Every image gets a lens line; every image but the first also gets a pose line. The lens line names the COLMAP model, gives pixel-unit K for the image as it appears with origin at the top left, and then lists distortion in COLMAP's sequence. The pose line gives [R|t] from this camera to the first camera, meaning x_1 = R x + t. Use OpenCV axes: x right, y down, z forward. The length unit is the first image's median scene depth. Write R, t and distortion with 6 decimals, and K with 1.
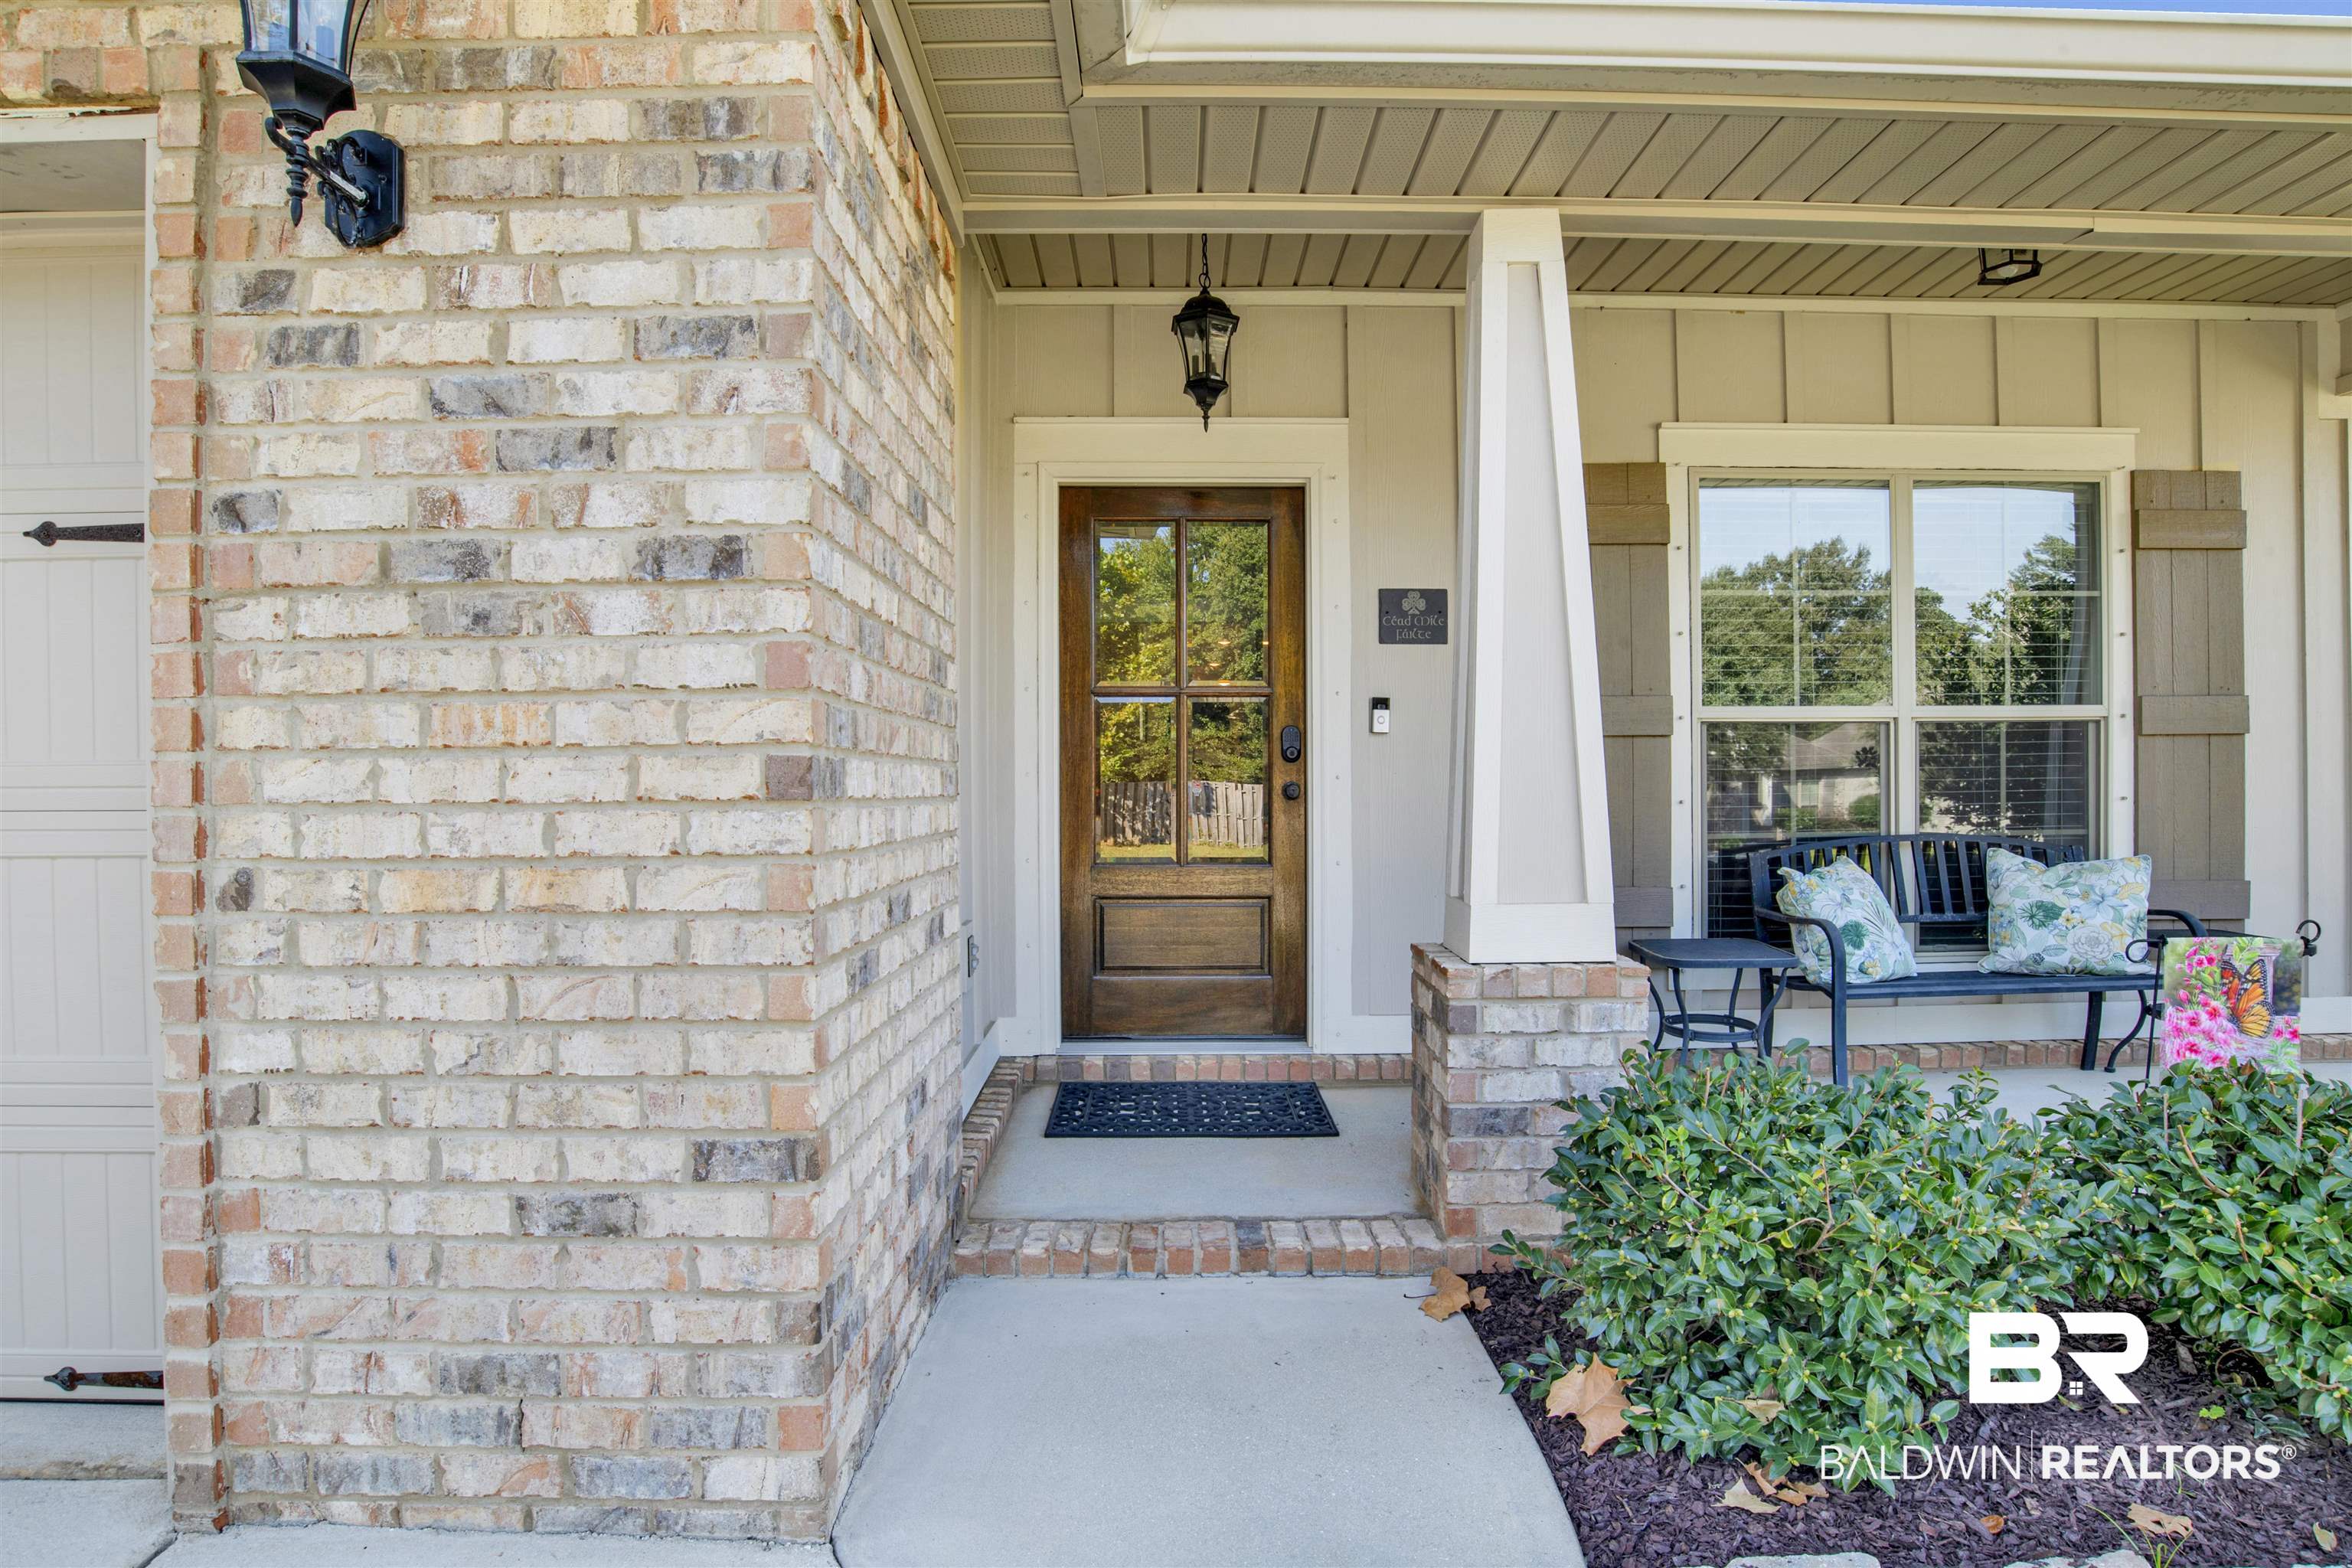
lens RADIAL K [[1255.4, 0, 1176.0], [0, 1255.4, 784.0], [0, 0, 1]] dist [-0.072992, 0.027622]
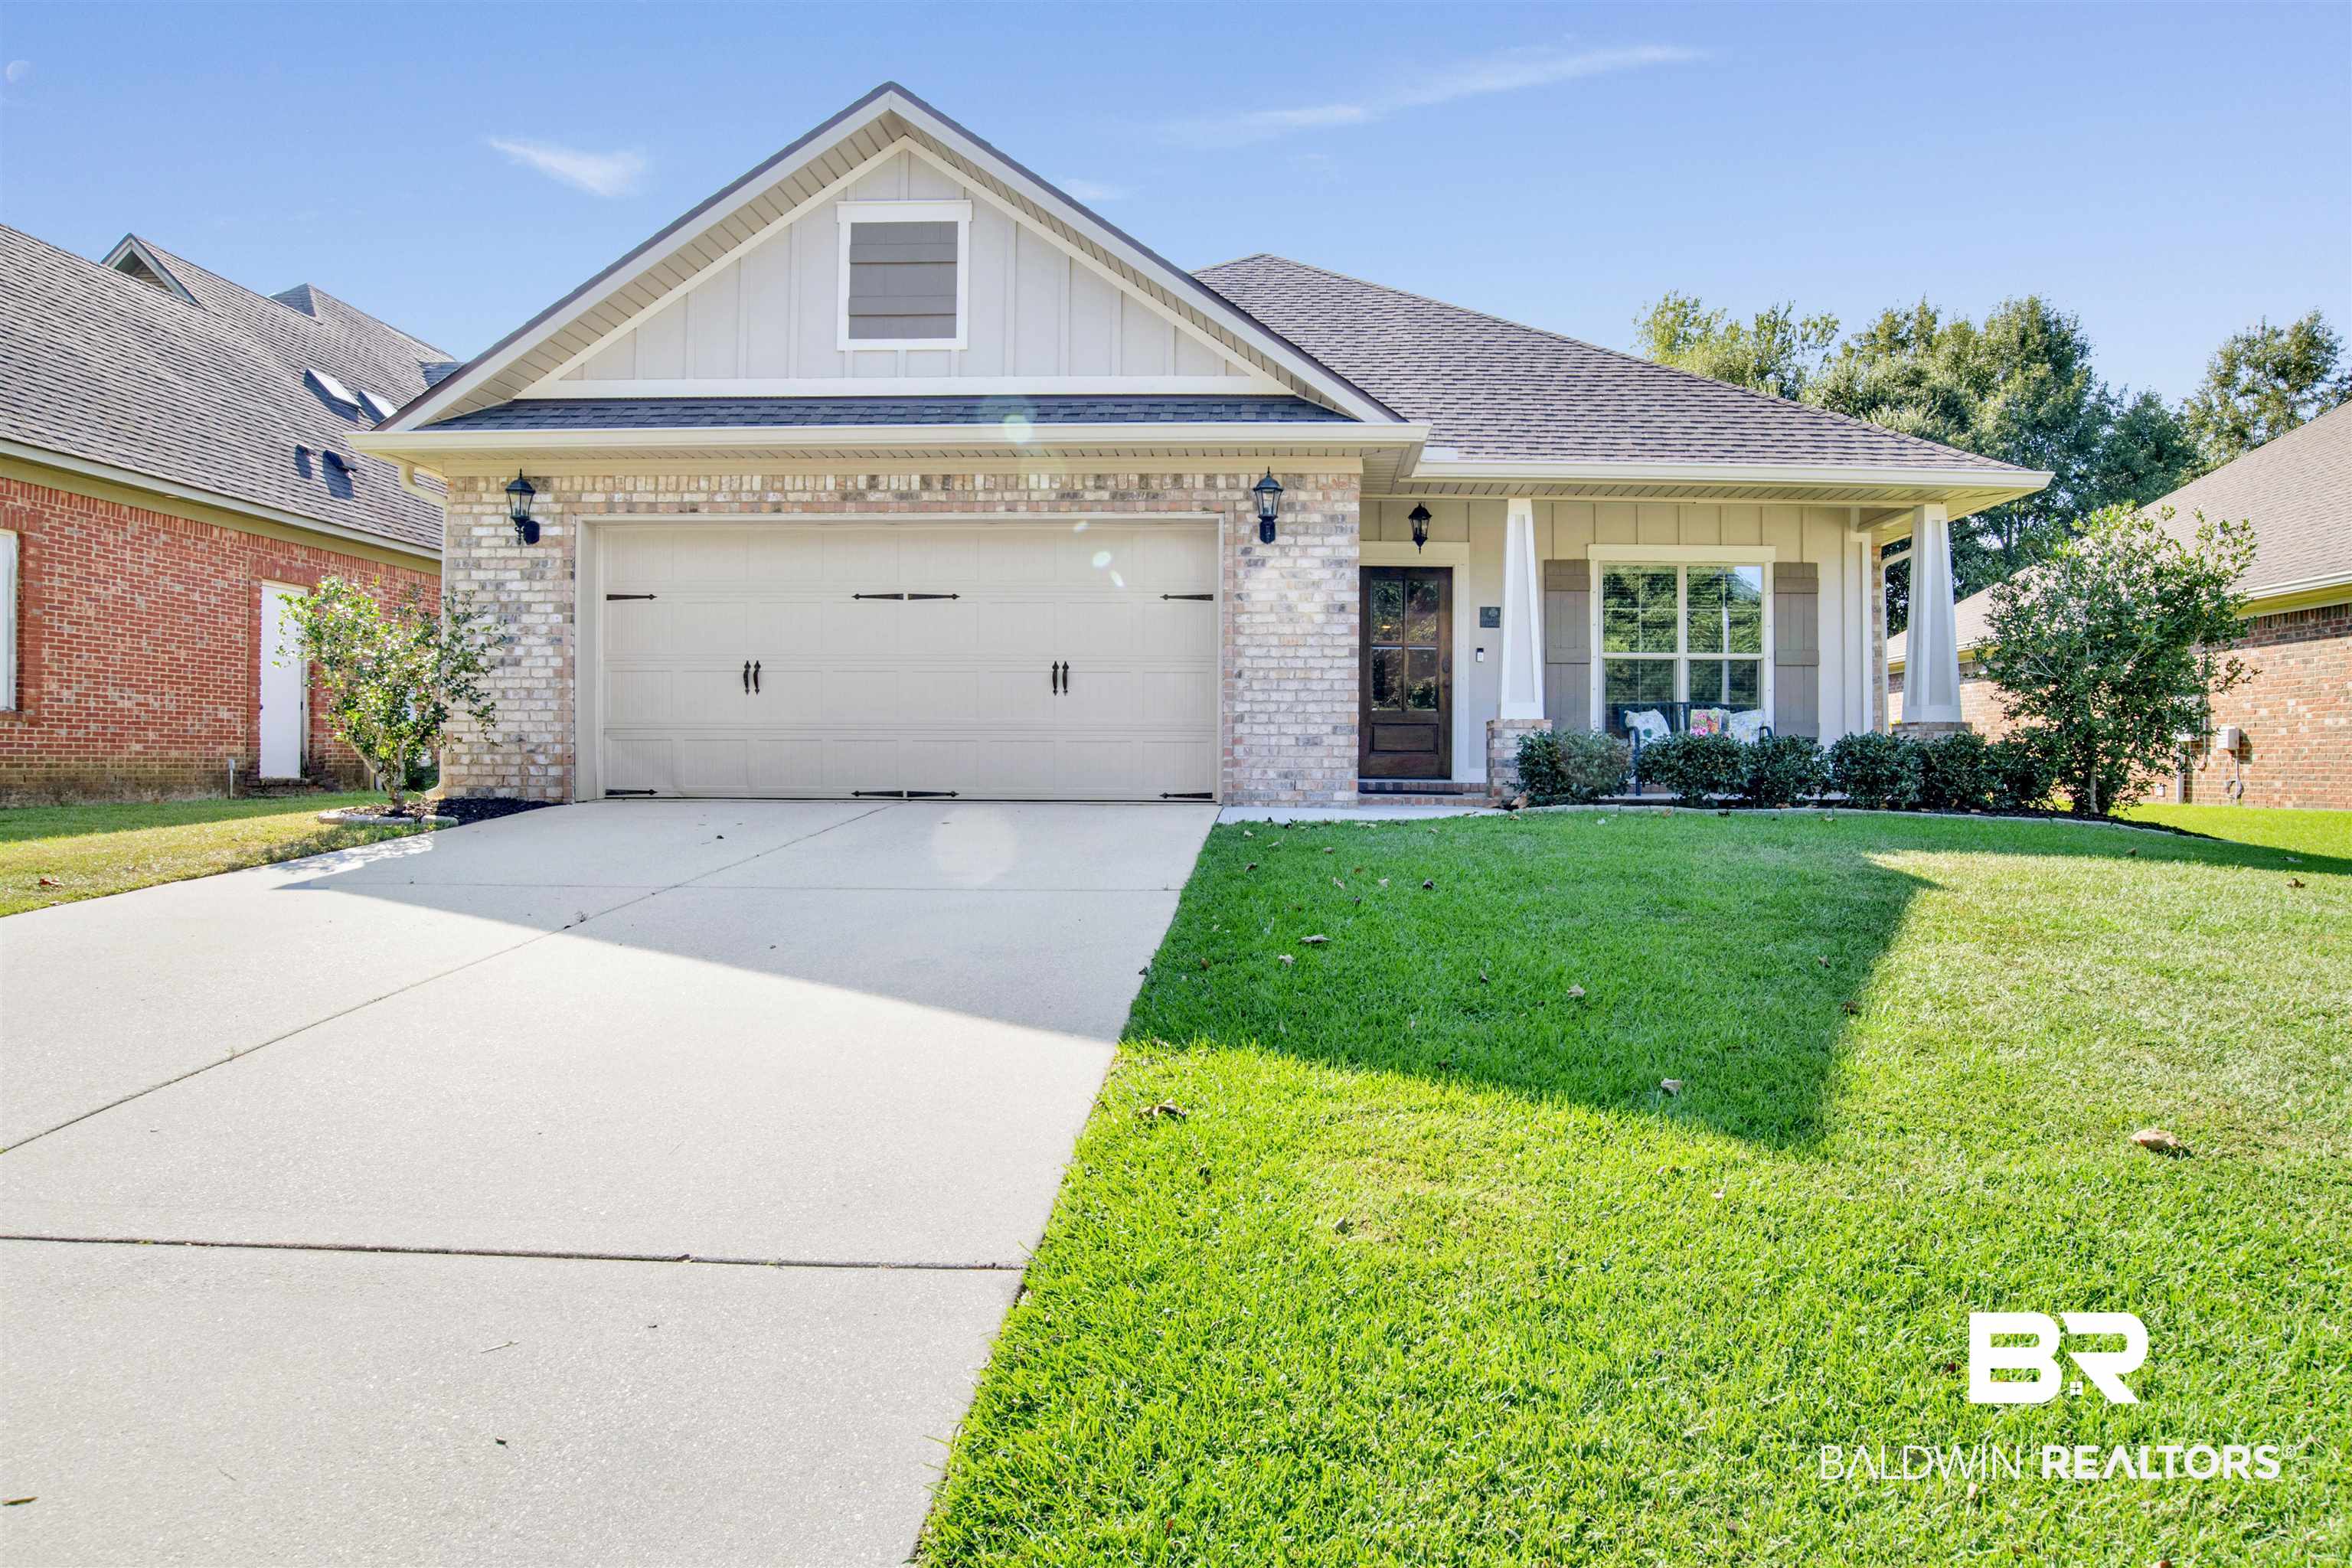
lens RADIAL K [[1322.3, 0, 1264.0], [0, 1322.3, 779.8], [0, 0, 1]] dist [-0.075134, 0.028196]
pose [[0.999751, 0.012269, -0.018650, -0.567791], [-0.012176, 0.999913, 0.005118, 0.483377], [0.018711, -0.004890, 0.999813, -4.309195]]
